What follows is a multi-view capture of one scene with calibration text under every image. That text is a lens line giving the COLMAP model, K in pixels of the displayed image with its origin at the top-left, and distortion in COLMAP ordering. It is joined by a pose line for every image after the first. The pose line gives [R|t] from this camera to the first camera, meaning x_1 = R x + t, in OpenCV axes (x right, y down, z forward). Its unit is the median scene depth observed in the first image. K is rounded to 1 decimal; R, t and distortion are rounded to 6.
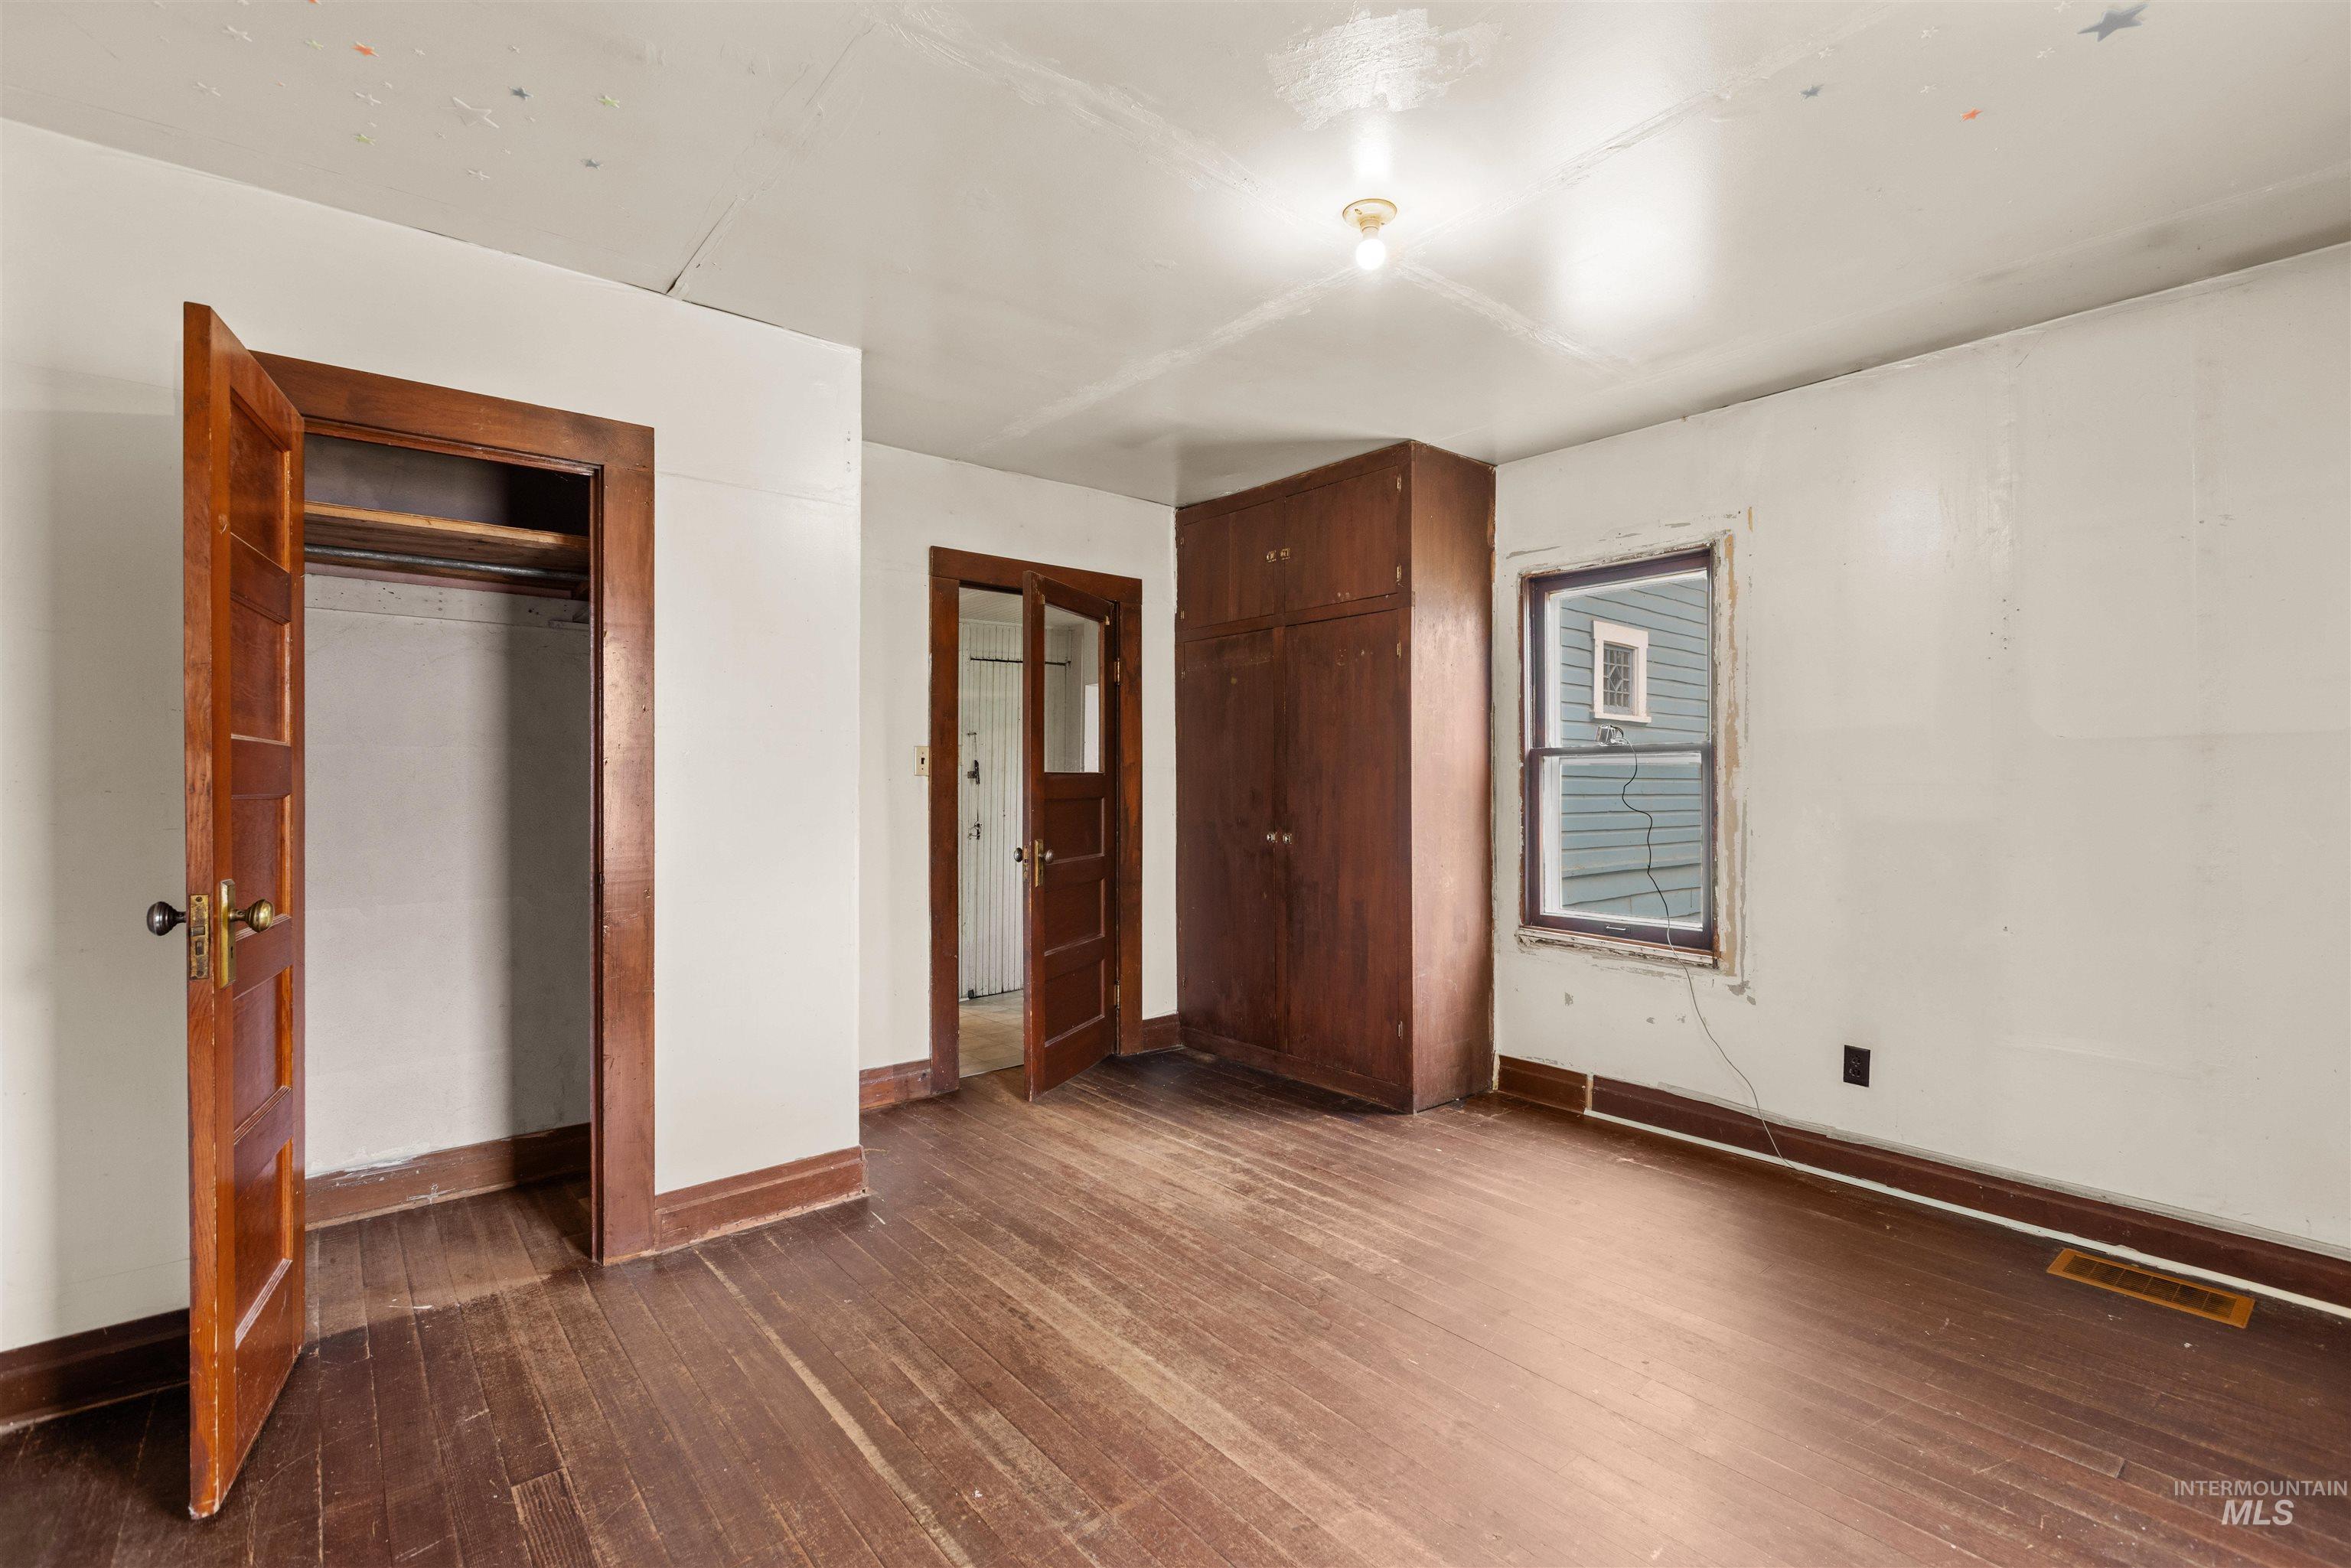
lens RADIAL K [[1080.0, 0, 1186.8], [0, 1080.0, 783.7], [0, 0, 1]] dist [0.004025, -0.002853]
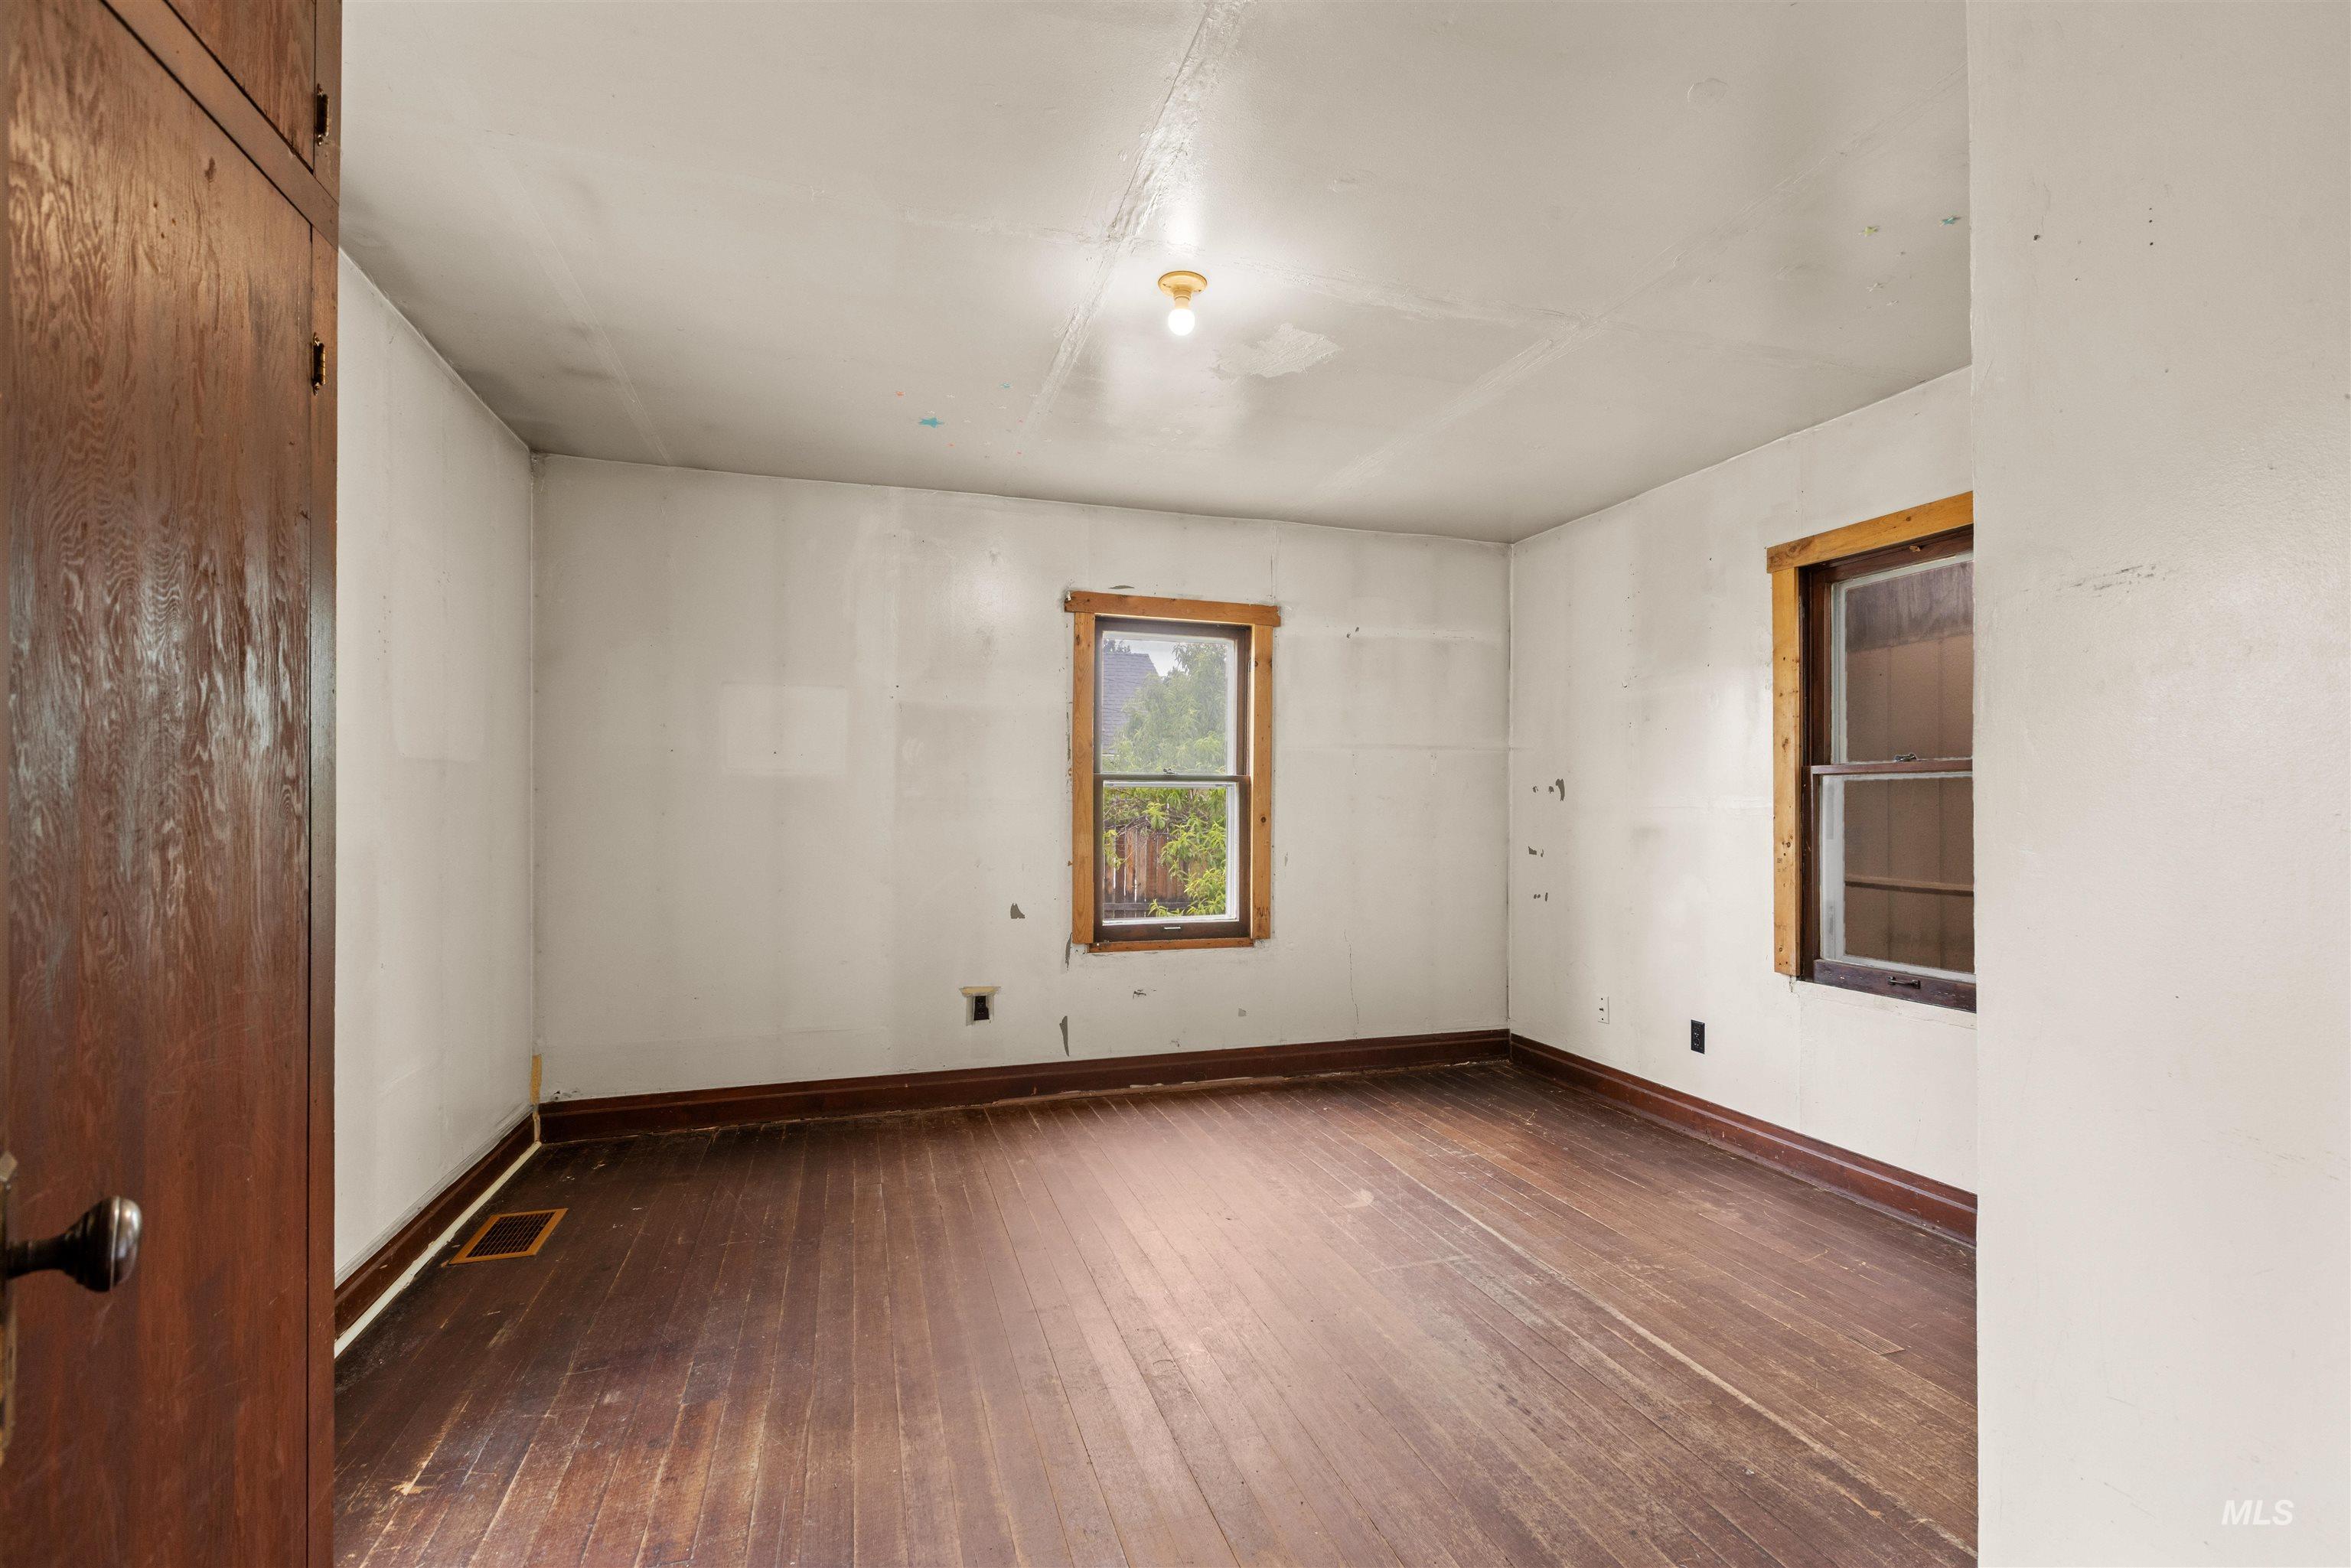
lens RADIAL K [[1080.0, 0, 1191.0], [0, 1080.0, 797.2], [0, 0, 1]] dist [0.004025, -0.002853]
pose [[-0.928678, -0.001136, 0.370884, -0.260328], [-0.004361, 0.999960, -0.007857, -0.001026], [-0.370860, -0.008914, -0.928646, 2.137974]]
